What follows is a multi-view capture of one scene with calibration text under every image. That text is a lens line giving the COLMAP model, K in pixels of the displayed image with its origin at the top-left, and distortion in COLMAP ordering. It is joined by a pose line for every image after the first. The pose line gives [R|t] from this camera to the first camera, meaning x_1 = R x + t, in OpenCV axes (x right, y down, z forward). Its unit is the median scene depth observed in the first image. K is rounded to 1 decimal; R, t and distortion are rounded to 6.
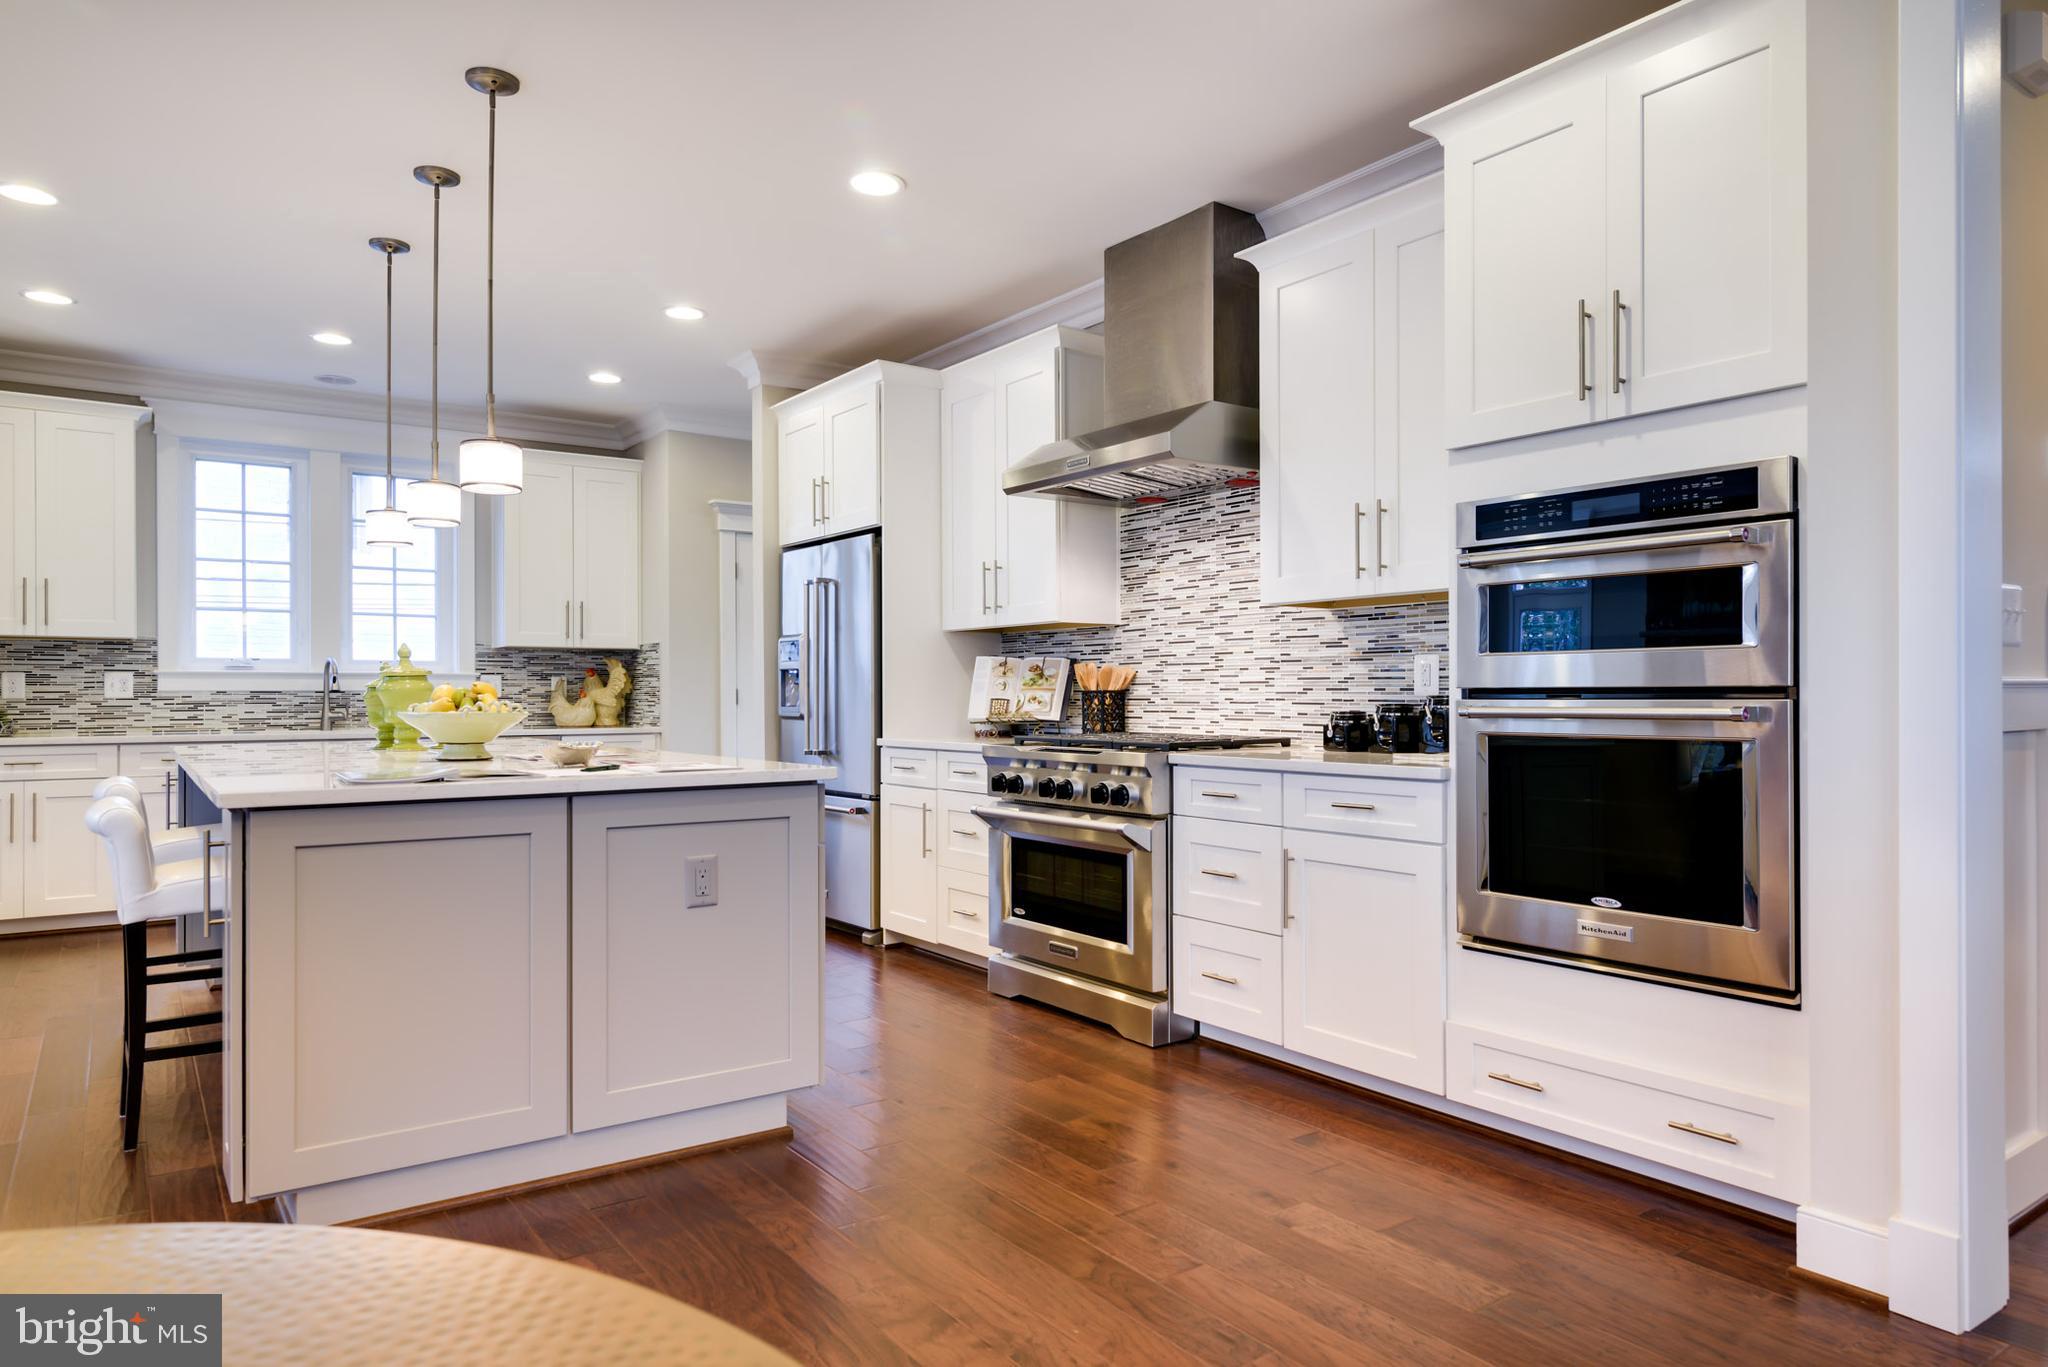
lens RADIAL K [[1215.7, 0, 1024.0], [0, 1215.7, 683.5], [0, 0, 1]] dist [0.003798, 0.000723]
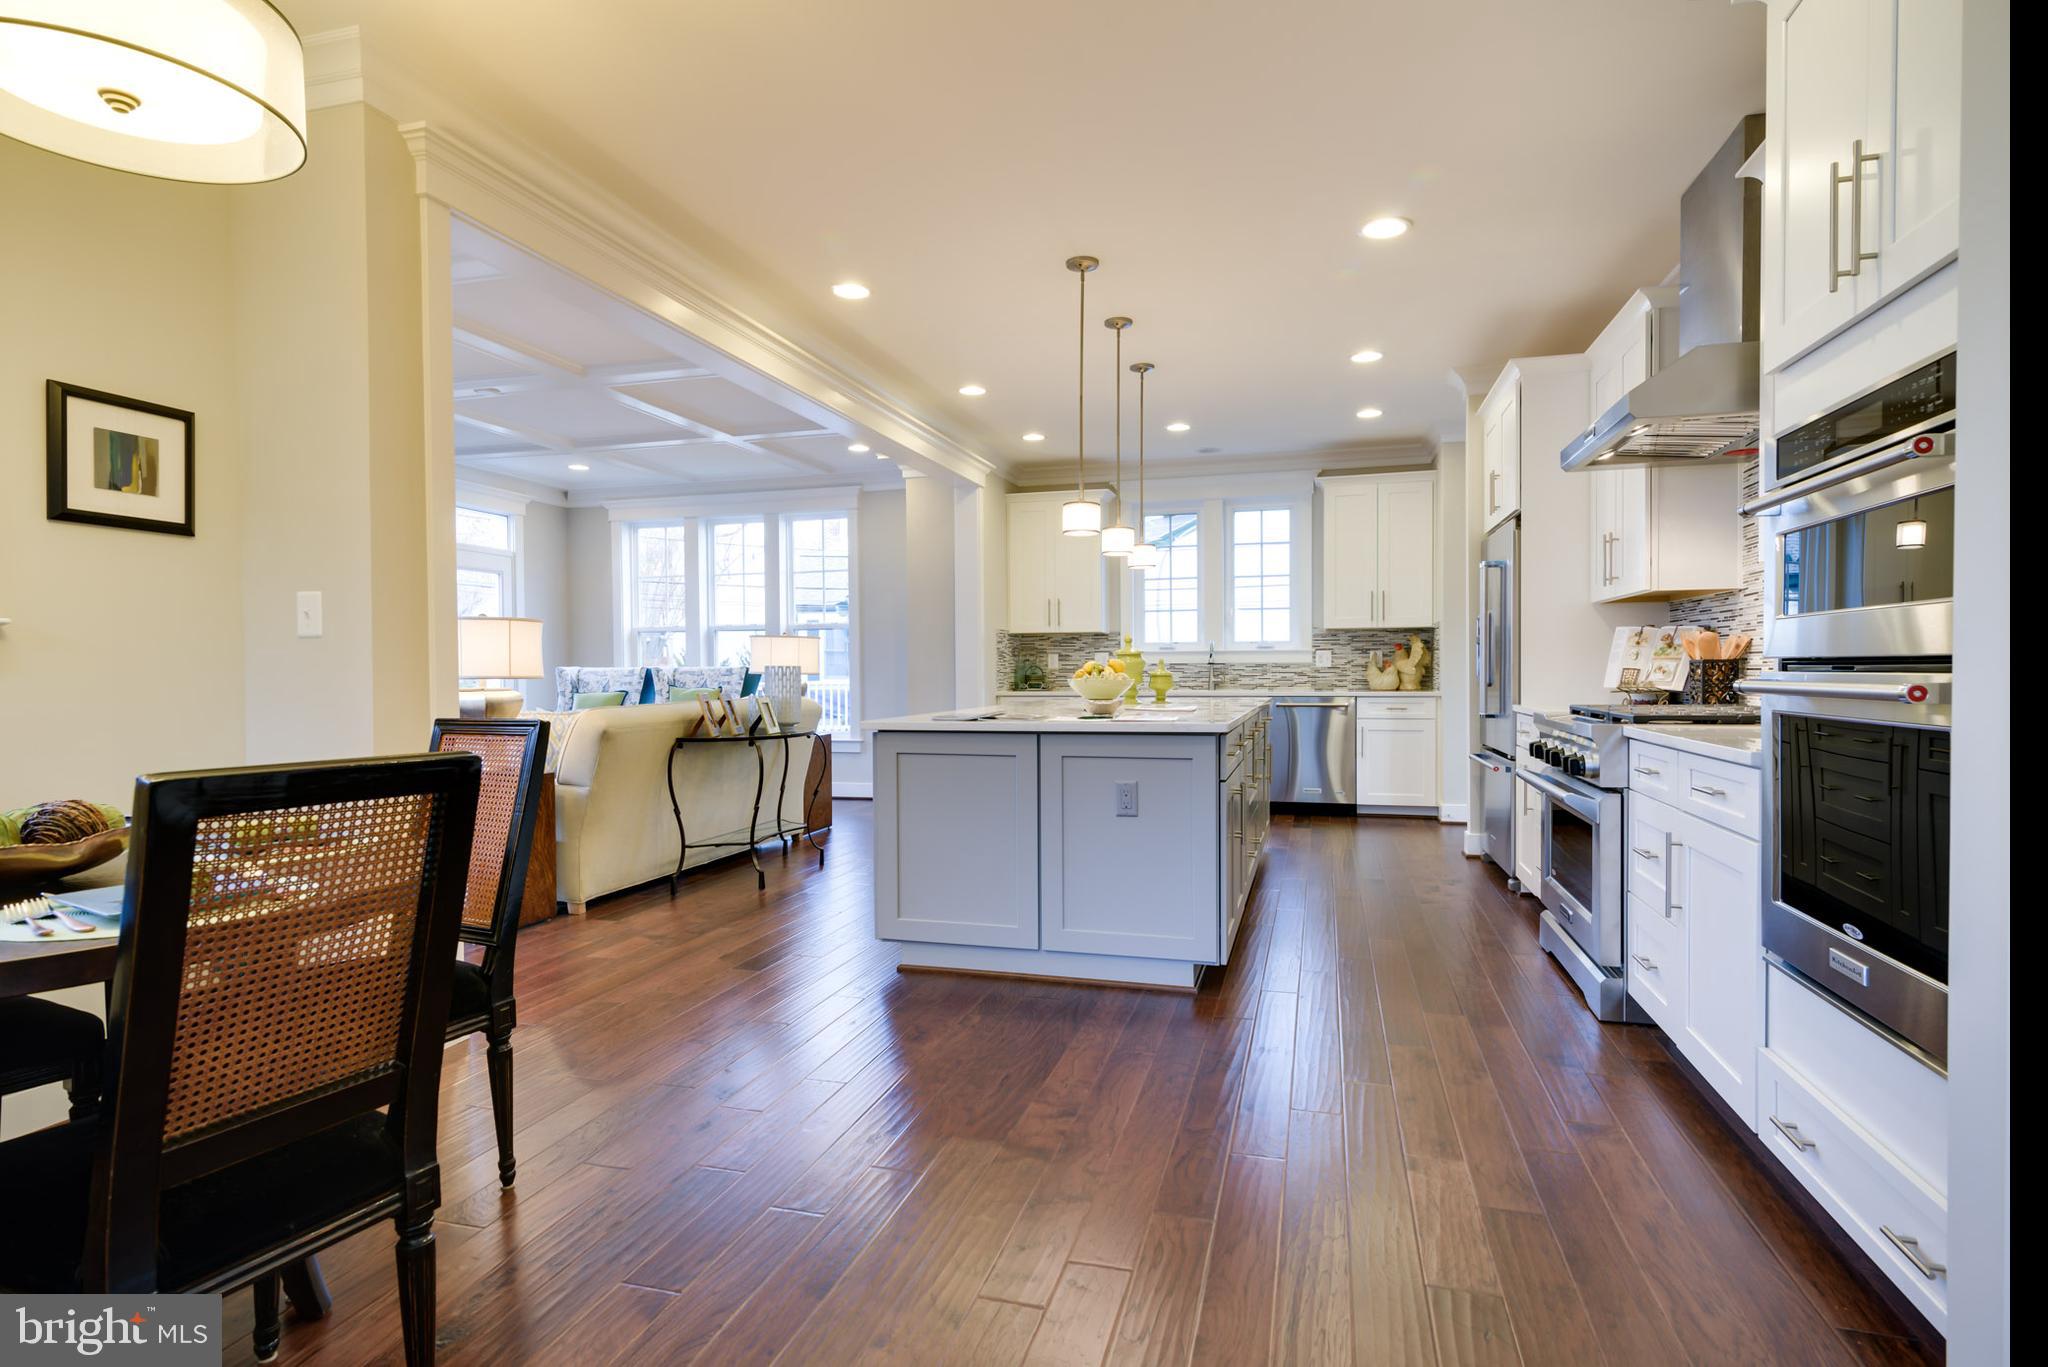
lens RADIAL K [[992.2, 0, 1024.0], [0, 992.2, 683.5], [0, 0, 1]] dist [-0.029170, 0.000604]
pose [[0.633448, 0.009683, -0.773725, 0.293326], [0.013189, 0.999641, 0.023308, -0.000539], [0.773673, -0.024969, 0.633093, 0.093184]]
